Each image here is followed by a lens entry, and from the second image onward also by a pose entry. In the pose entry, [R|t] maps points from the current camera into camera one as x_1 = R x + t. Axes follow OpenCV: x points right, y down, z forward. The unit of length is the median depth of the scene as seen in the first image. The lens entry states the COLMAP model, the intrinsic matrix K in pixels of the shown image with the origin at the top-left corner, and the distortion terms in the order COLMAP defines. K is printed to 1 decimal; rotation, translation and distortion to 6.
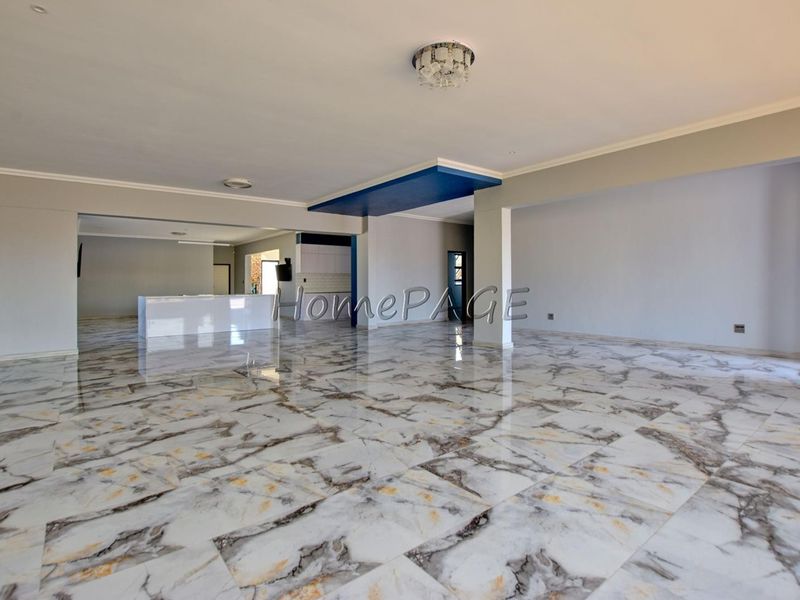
lens RADIAL K [[407.6, 0, 384.4], [0, 407.6, 301.7], [0, 0, 1]] dist [-0.033118, 0.002919]
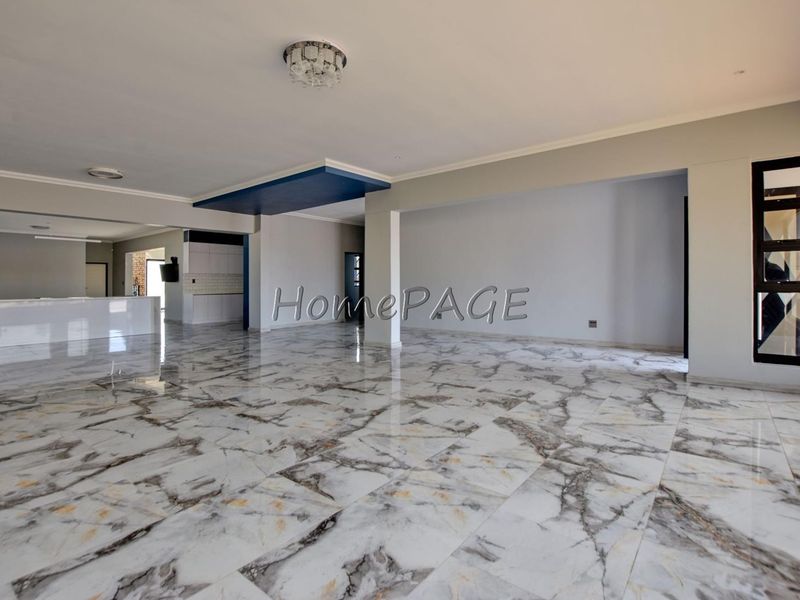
lens RADIAL K [[407.6, 0, 383.7], [0, 407.6, 300.0], [0, 0, 1]] dist [-0.033118, 0.002919]
pose [[0.974628, -0.007096, 0.223720, 0.100835], [0.008578, 0.999947, -0.005651, -0.000637], [-0.223668, 0.007427, 0.974637, -0.000048]]
